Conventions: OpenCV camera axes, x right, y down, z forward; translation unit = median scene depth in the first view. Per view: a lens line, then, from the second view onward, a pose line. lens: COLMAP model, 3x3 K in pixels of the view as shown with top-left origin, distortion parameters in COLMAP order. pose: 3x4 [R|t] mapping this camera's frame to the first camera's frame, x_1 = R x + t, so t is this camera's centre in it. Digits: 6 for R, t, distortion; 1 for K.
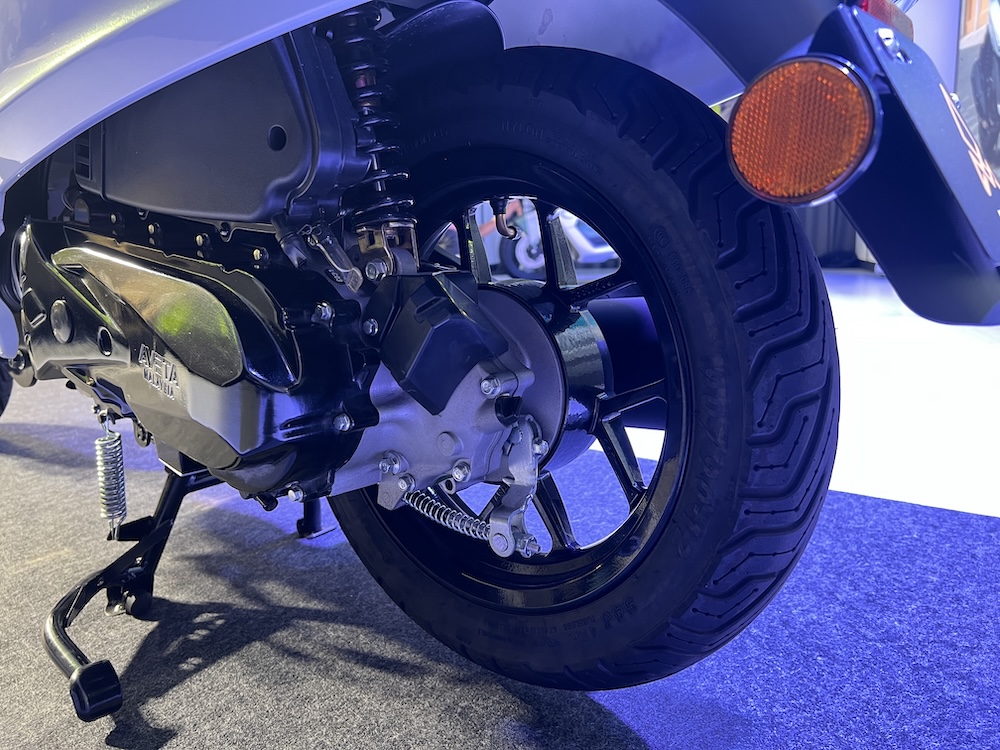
lens RADIAL K [[751.1, 0, 479.4], [0, 751.1, 372.7], [0, 0, 1]] dist [0.052703, -0.074130]
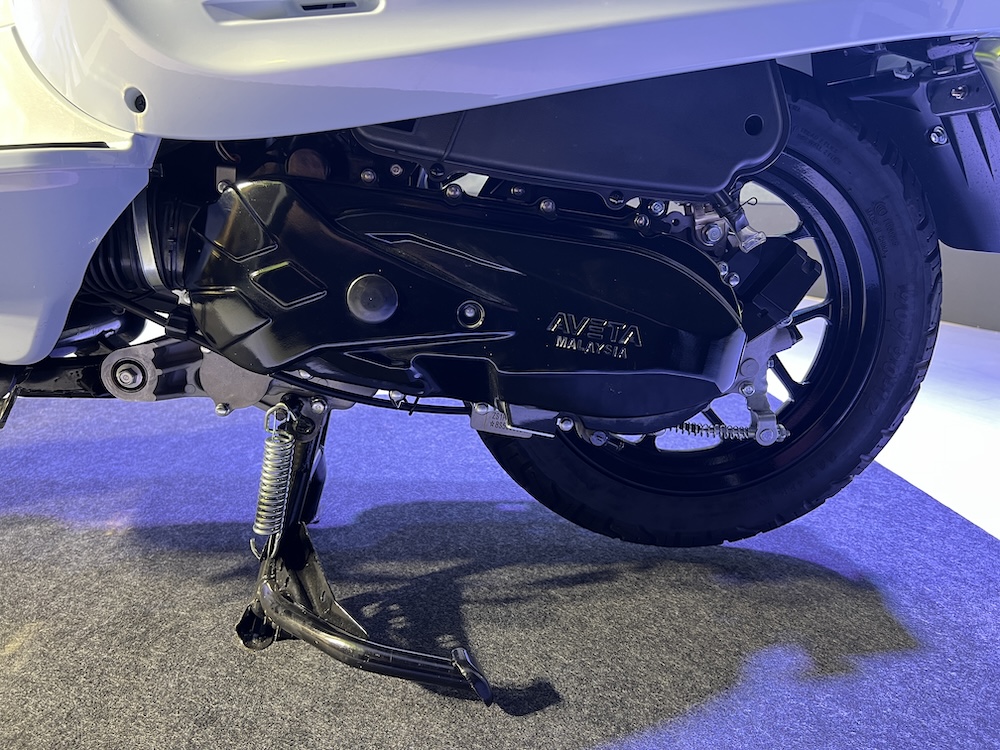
lens RADIAL K [[751.1, 0, 479.4], [0, 751.1, 372.7], [0, 0, 1]] dist [0.052703, -0.074130]
pose [[0.745107, -0.133707, 0.653405, -1.434773], [0.091806, 0.990934, 0.098085, -0.076677], [-0.660597, -0.013098, 0.750627, 0.378767]]
